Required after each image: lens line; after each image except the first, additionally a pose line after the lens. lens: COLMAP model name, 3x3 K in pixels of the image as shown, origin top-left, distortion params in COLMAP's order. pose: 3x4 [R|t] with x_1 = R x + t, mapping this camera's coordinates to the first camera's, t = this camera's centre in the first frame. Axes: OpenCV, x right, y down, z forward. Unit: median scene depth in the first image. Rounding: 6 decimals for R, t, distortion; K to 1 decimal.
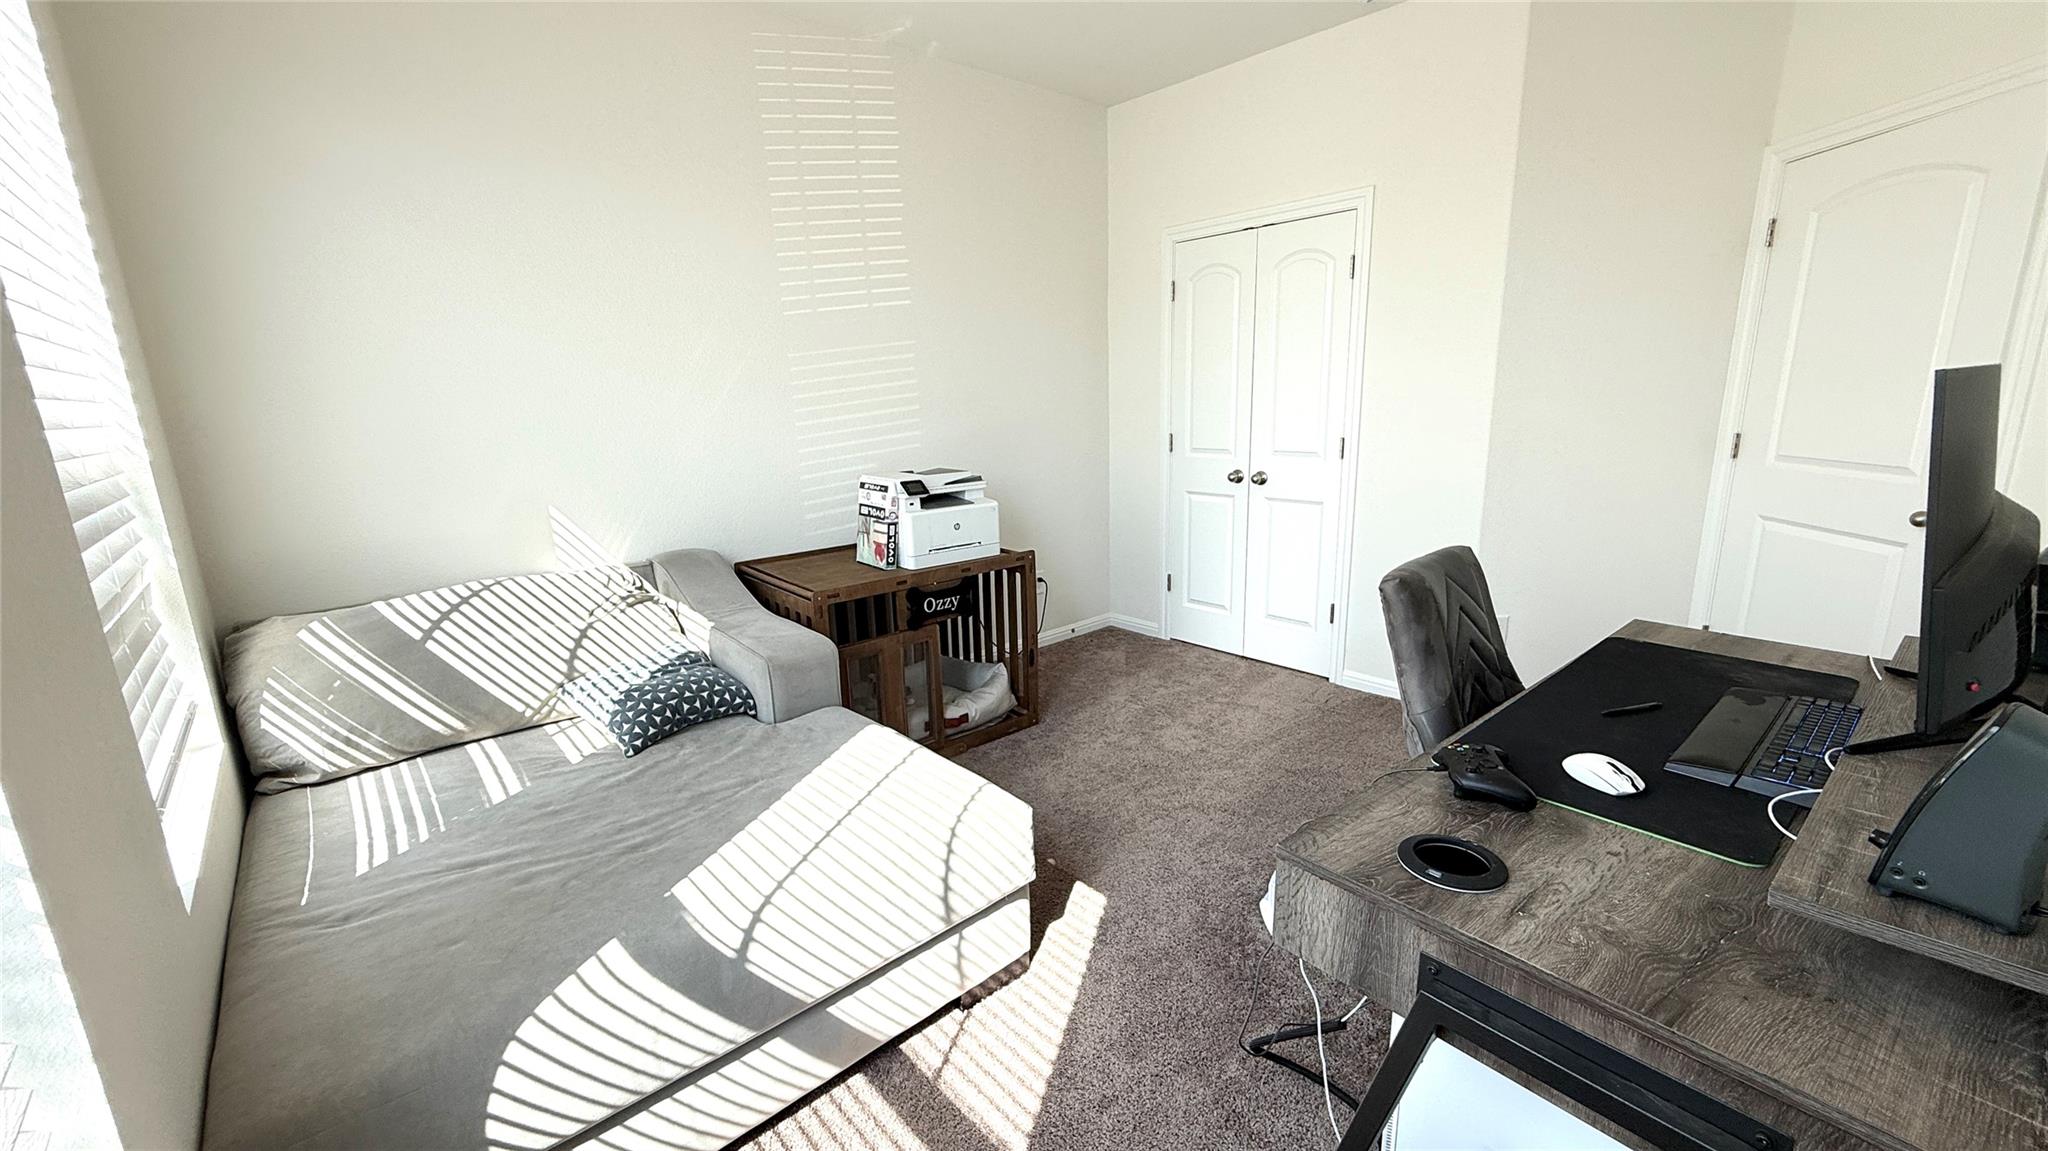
lens RADIAL K [[817.8, 0, 1016.0], [0, 817.8, 575.6], [0, 0, 1]] dist [0.002016, 0.000368]
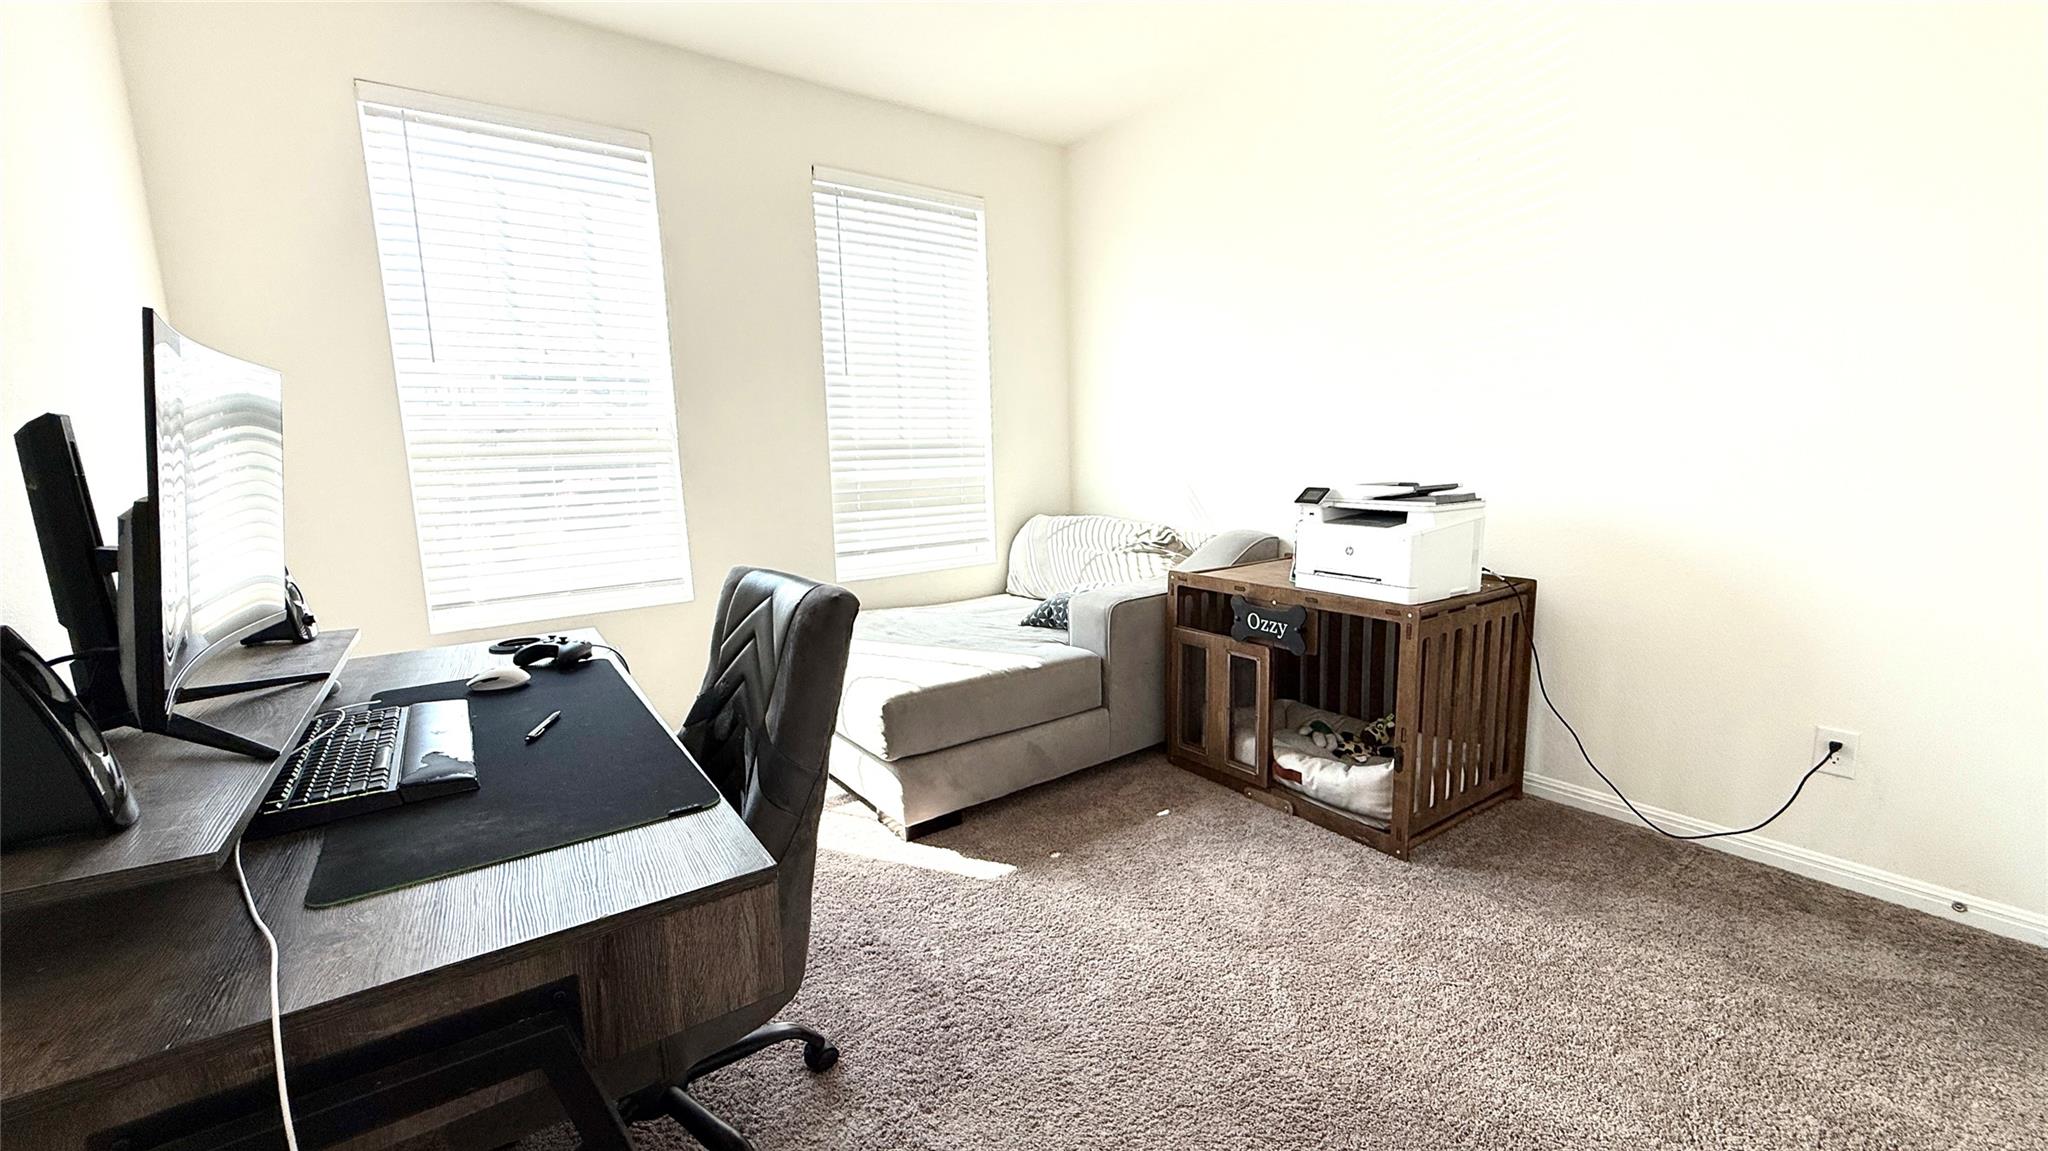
lens RADIAL K [[817.8, 0, 1016.0], [0, 817.8, 575.6], [0, 0, 1]] dist [0.002016, 0.000368]
pose [[-0.089430, 0.185818, -0.978506, 0.748372], [-0.195971, 0.959955, 0.200206, -0.133726], [0.976523, 0.209664, -0.049433, 0.729858]]
